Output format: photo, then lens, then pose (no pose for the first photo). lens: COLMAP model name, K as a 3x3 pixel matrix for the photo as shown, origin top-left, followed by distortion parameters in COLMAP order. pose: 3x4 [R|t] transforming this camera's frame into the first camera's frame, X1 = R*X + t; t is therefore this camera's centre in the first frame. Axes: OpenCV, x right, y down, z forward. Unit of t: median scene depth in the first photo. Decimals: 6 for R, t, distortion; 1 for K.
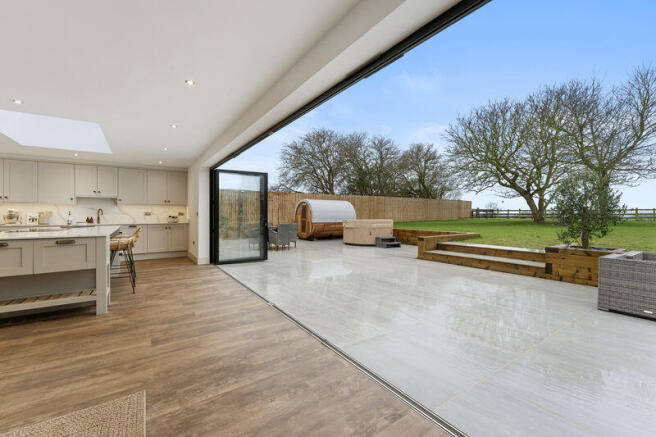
lens RADIAL K [[268.3, 0, 328.8], [0, 268.3, 217.9], [0, 0, 1]] dist [0.001203, 0.000182]
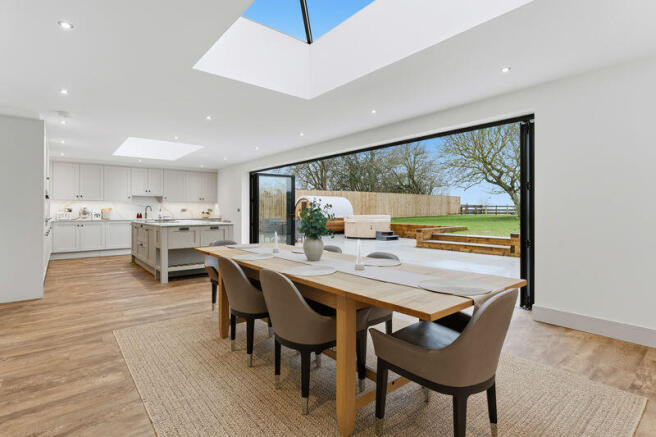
lens RADIAL K [[320.6, 0, 325.7], [0, 320.6, 214.1], [0, 0, 1]] dist [-0.000474, -0.000032]
pose [[0.996074, -0.002681, 0.088487, -0.122674], [0.002865, 0.999994, -0.001949, 0.003726], [-0.088482, 0.002195, 0.996075, -0.240289]]
